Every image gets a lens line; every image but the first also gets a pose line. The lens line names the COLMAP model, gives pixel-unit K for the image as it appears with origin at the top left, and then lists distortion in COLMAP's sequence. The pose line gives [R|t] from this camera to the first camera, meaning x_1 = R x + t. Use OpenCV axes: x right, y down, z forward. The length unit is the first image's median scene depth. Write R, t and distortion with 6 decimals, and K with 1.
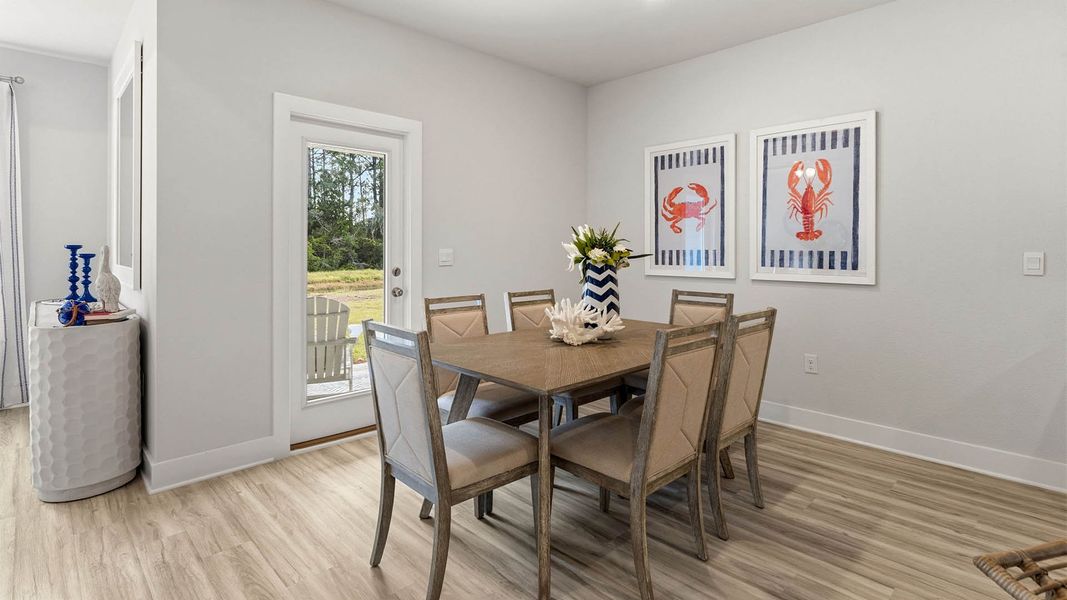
lens RADIAL K [[514.5, 0, 538.1], [0, 514.5, 250.0], [0, 0, 1]] dist [0.001792, -0.000484]
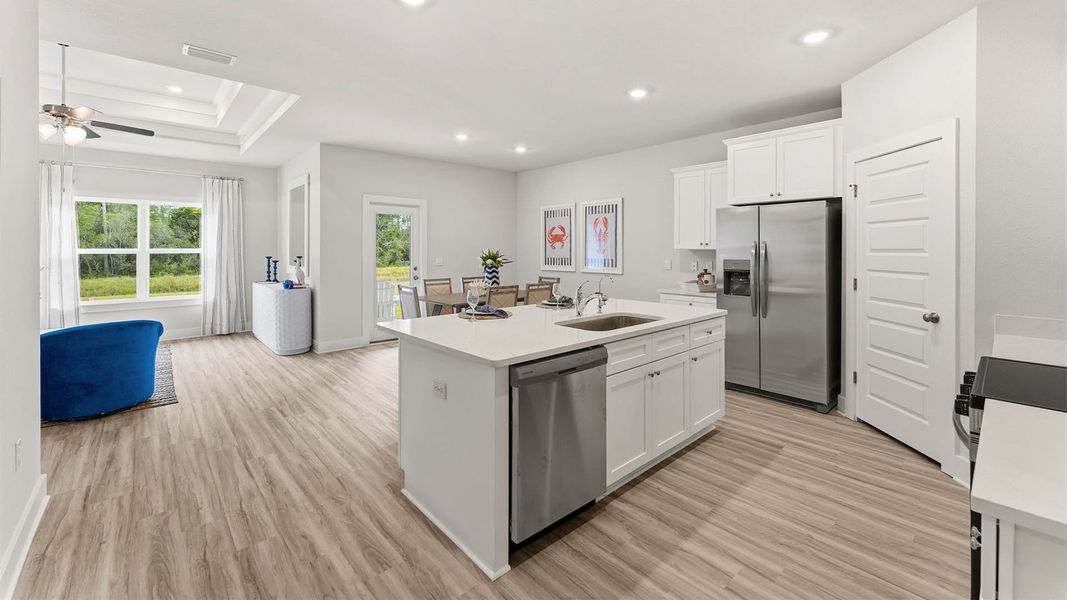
lens RADIAL K [[429.7, 0, 538.5], [0, 429.7, 248.7], [0, 0, 1]] dist [0.002492, 0.000338]
pose [[0.999401, -0.002979, -0.034488, 0.351136], [0.002928, 0.999995, -0.001532, -0.042446], [0.034493, 0.001431, 0.999404, -0.915988]]
